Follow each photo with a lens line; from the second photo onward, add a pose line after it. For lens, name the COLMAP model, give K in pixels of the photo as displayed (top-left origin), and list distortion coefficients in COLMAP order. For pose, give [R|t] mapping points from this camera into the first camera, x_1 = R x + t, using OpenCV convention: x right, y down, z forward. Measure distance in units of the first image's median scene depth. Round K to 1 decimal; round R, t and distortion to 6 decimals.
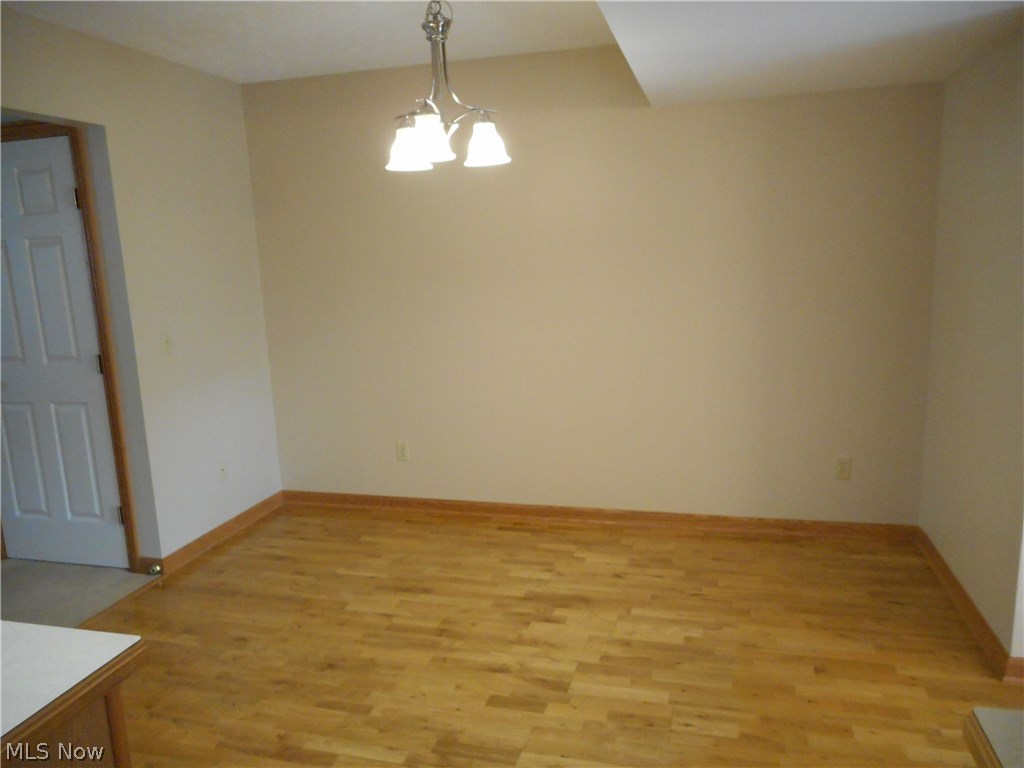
lens RADIAL K [[767.6, 0, 519.2], [0, 767.6, 385.3], [0, 0, 1]] dist [-0.003238, -0.002106]
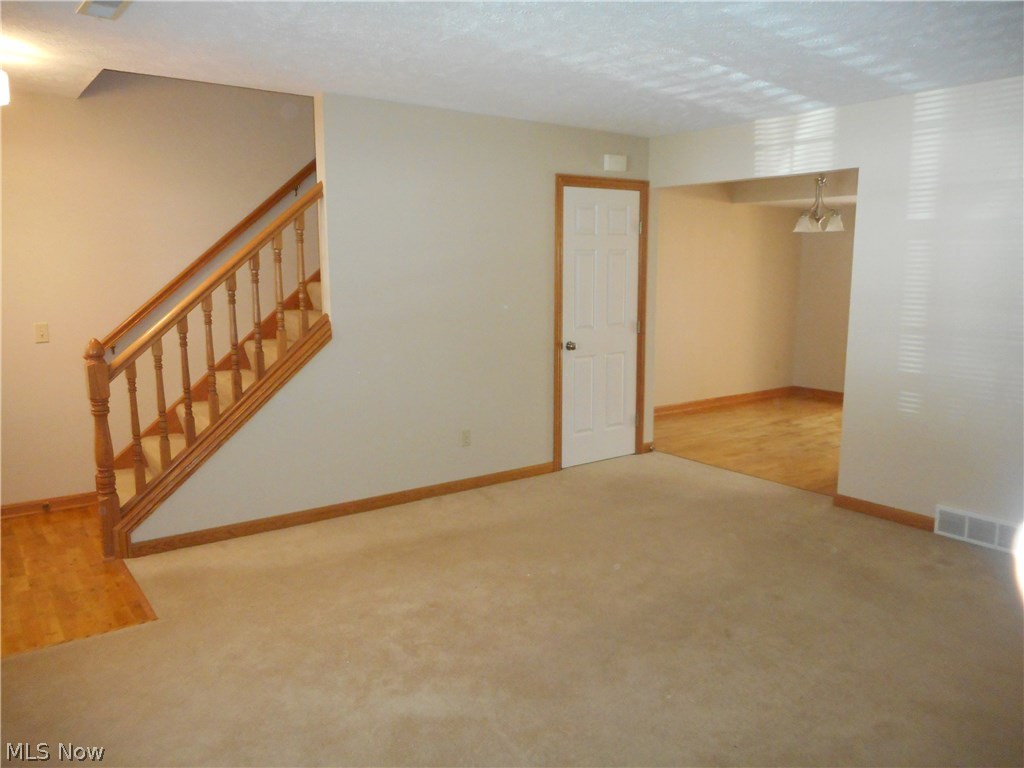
lens RADIAL K [[767.6, 0, 519.2], [0, 767.6, 385.3], [0, 0, 1]] dist [-0.003238, -0.002106]
pose [[0.628850, -0.090497, 0.772242, -2.229817], [0.118550, 0.992751, 0.019800, 0.040759], [-0.768436, 0.079098, 0.635020, 0.165800]]
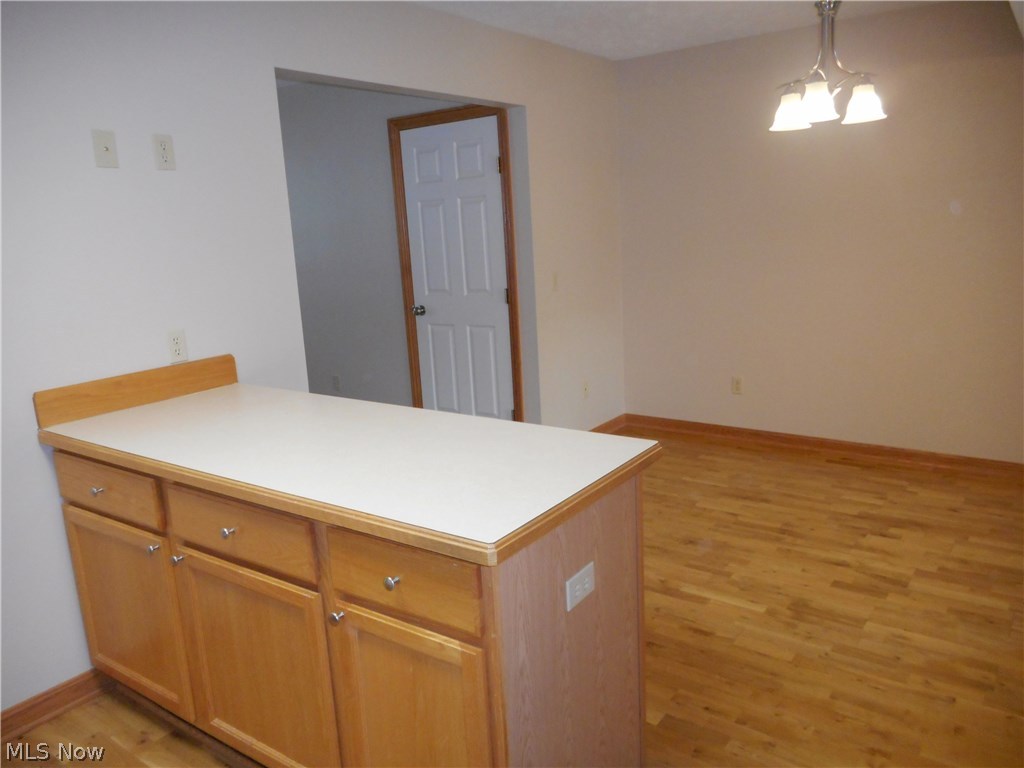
lens RADIAL K [[767.6, 0, 519.2], [0, 767.6, 385.3], [0, 0, 1]] dist [-0.003238, -0.002106]
pose [[0.933668, 0.068534, -0.351522, -0.077376], [-0.050914, 0.996951, 0.059138, 0.049018], [0.354503, -0.037318, 0.934310, -0.211556]]
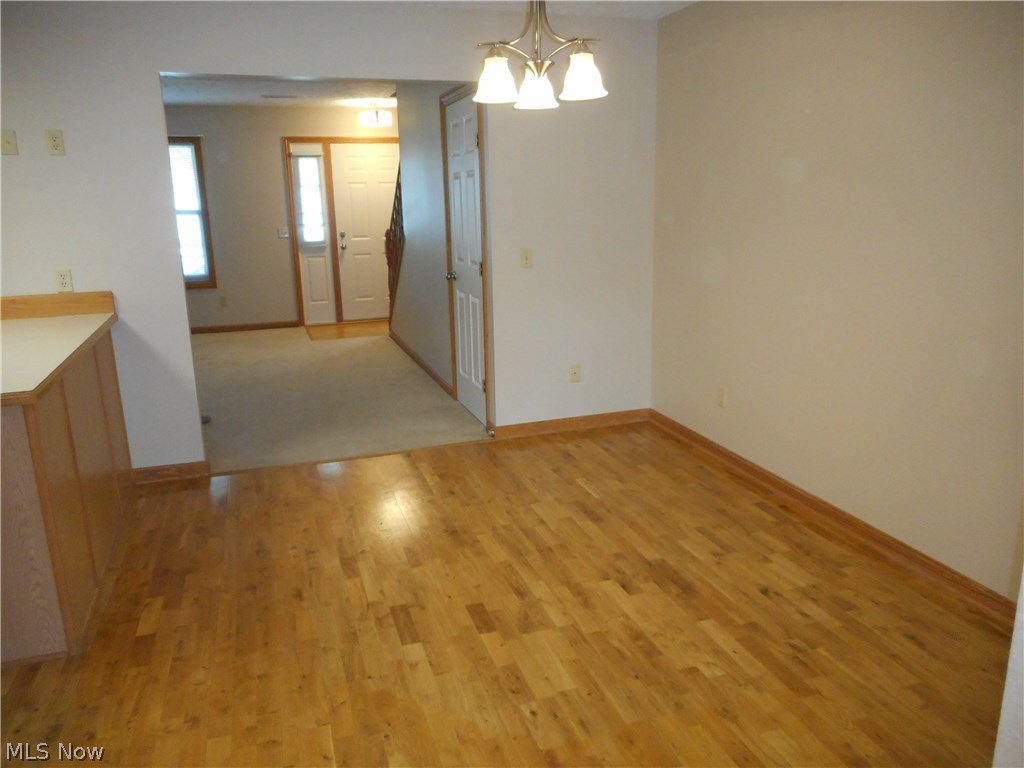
lens RADIAL K [[767.6, 0, 519.2], [0, 767.6, 385.3], [0, 0, 1]] dist [-0.003238, -0.002106]
pose [[0.560422, 0.228259, -0.796131, 0.645068], [-0.151053, 0.973318, 0.172729, -0.078775], [0.814316, 0.023456, 0.579948, 0.323043]]
